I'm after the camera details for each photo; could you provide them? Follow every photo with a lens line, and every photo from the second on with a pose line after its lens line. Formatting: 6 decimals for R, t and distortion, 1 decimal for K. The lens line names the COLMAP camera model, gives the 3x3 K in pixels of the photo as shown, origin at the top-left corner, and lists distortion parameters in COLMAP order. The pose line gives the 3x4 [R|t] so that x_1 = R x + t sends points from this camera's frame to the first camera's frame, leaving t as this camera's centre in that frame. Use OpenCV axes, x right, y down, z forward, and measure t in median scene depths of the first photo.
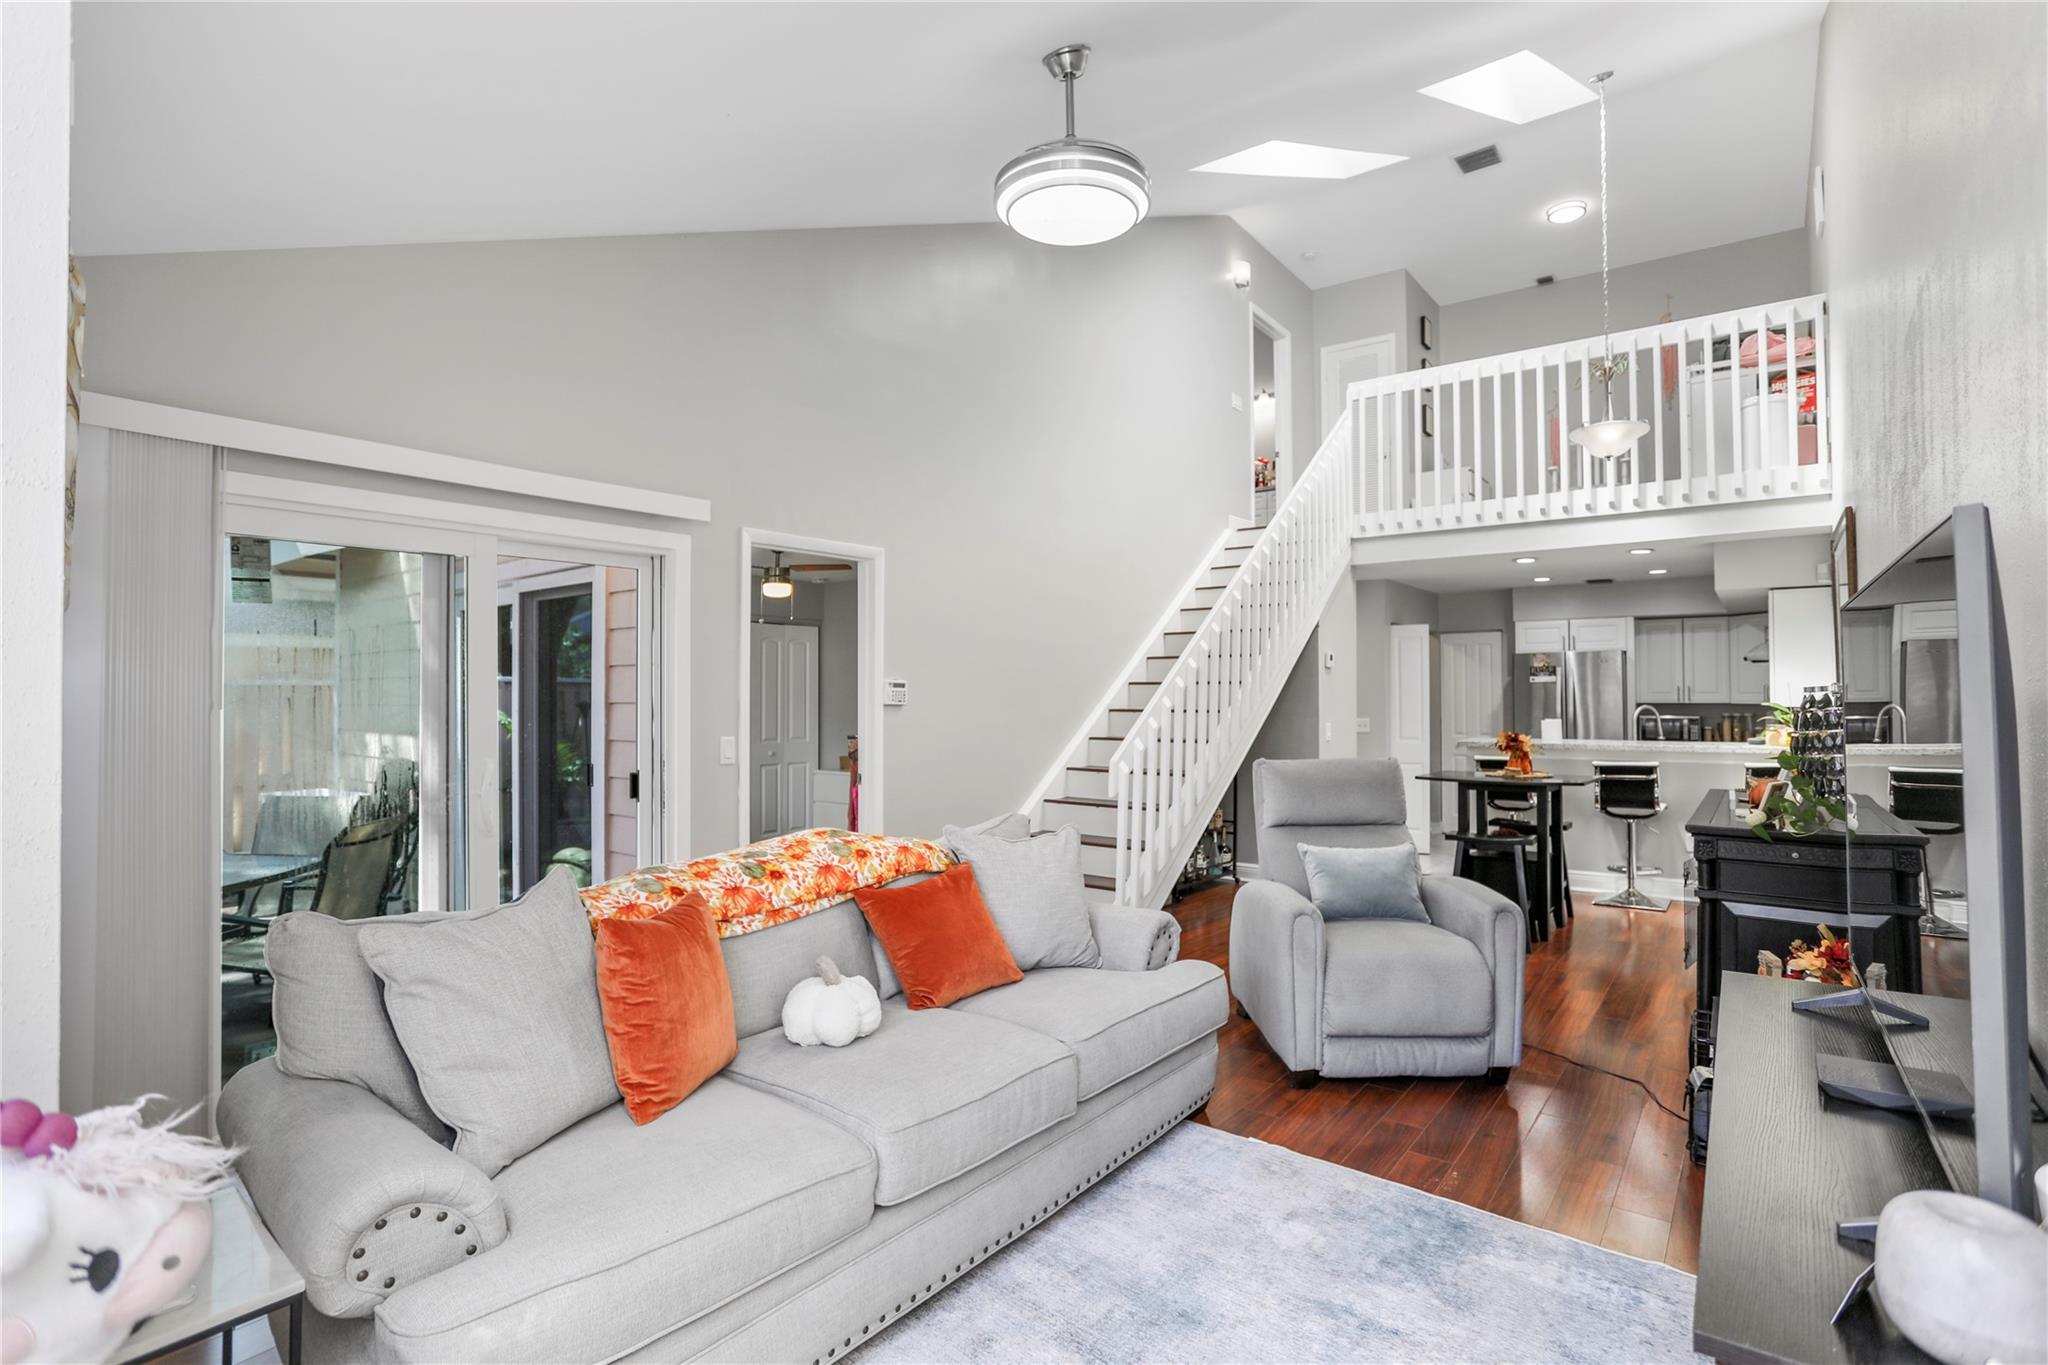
lens RADIAL K [[999.1, 0, 1043.0], [0, 999.1, 671.4], [0, 0, 1]] dist [-0.046924, 0.024840]
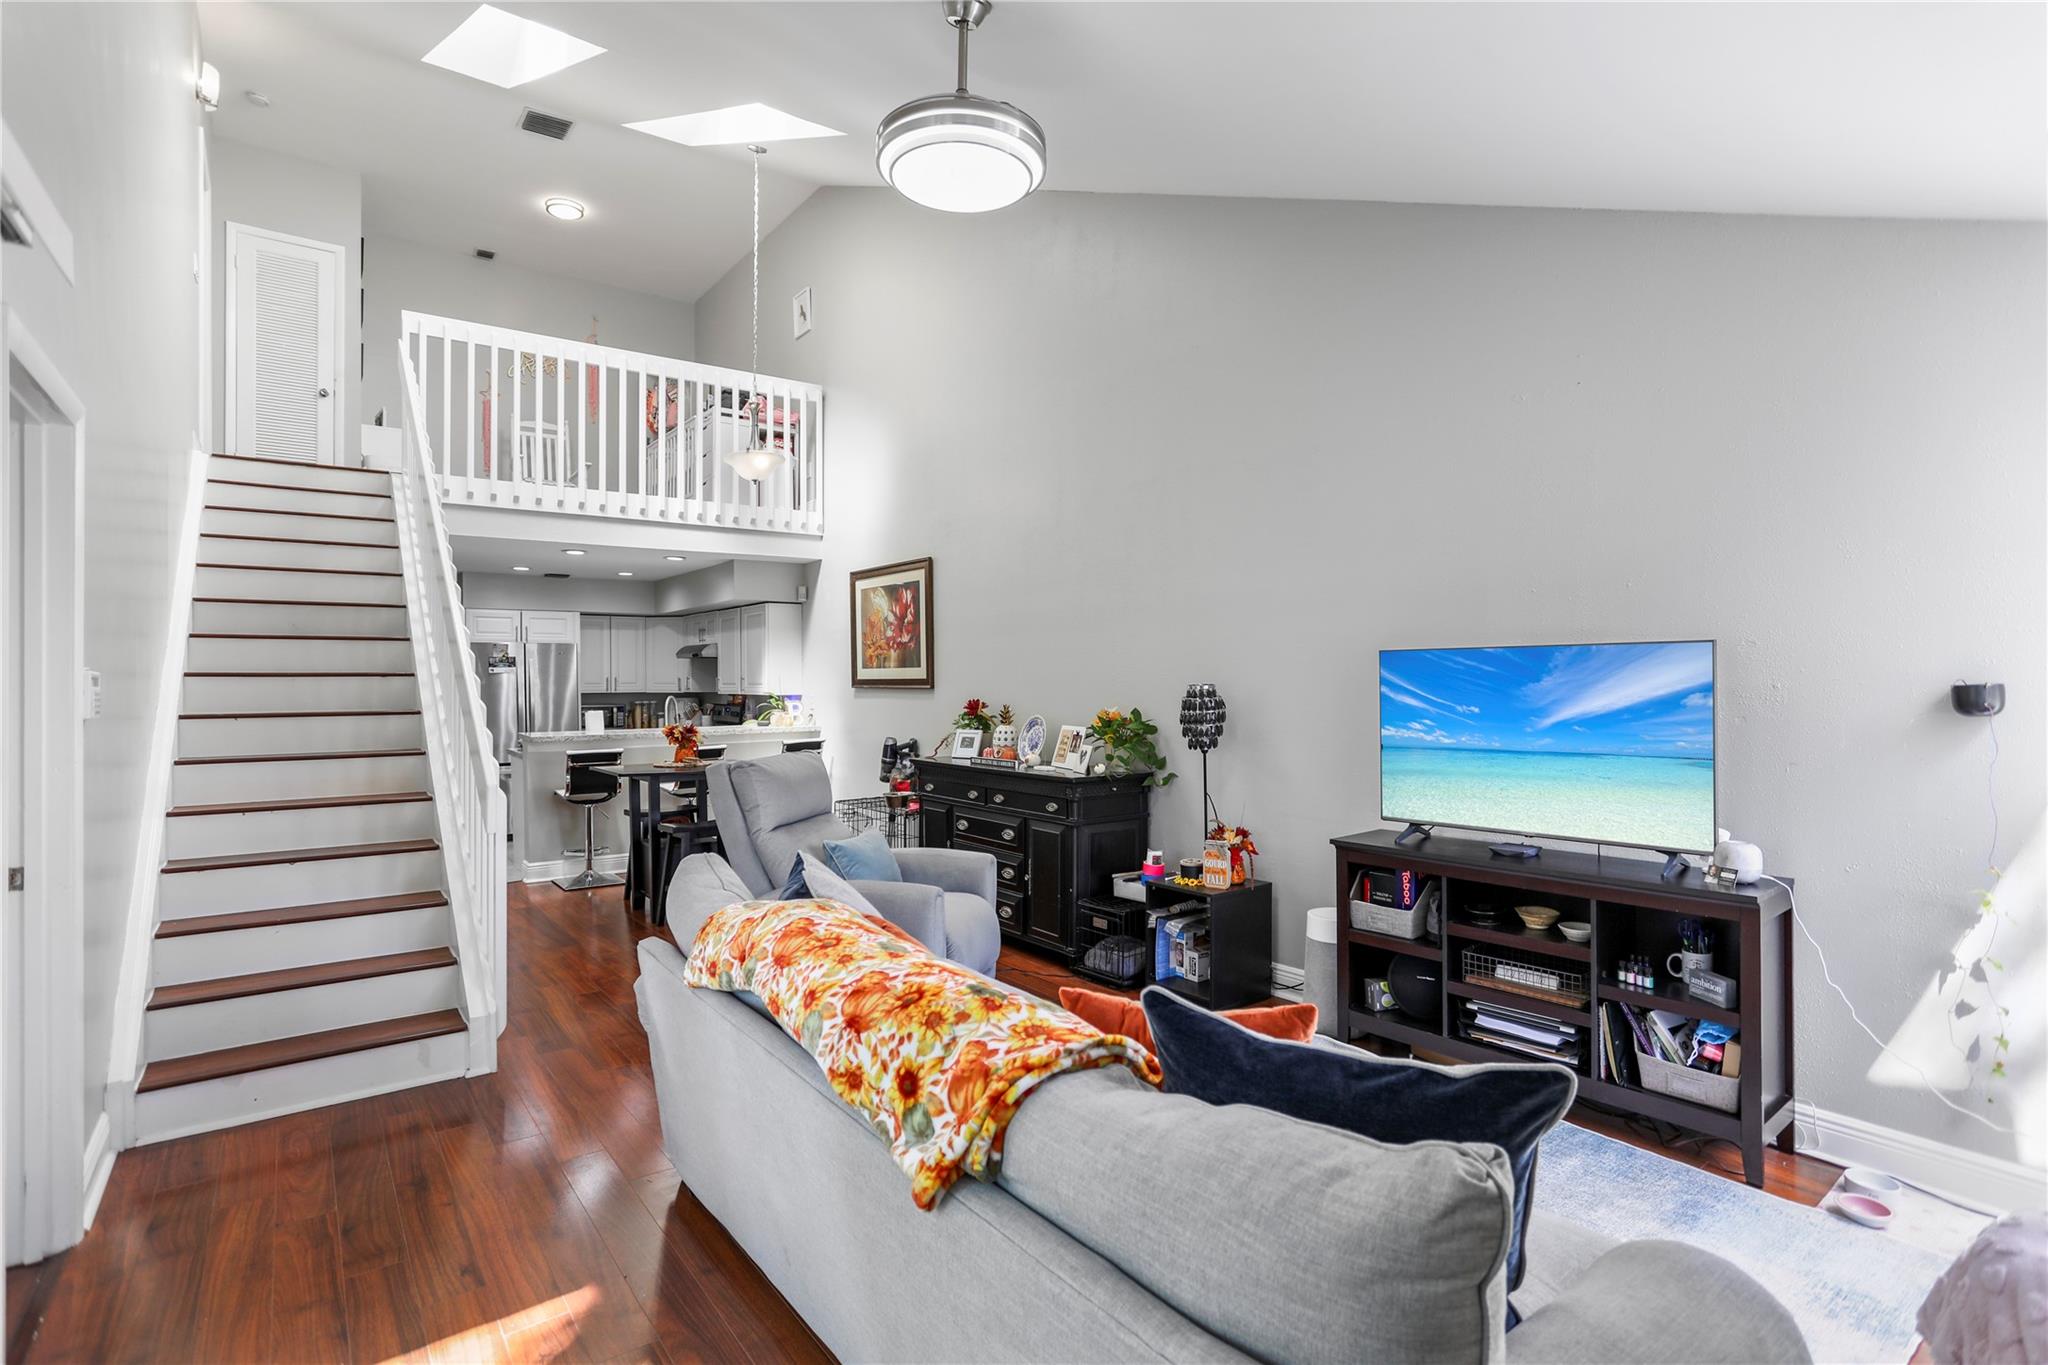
lens RADIAL K [[999.1, 0, 1020.4], [0, 999.1, 676.1], [0, 0, 1]] dist [-0.046924, 0.024840]
pose [[0.273978, 0.002799, 0.961732, -0.383334], [-0.020811, 0.999779, 0.003019, 0.000698], [-0.961511, -0.020842, 0.273976, 0.317889]]
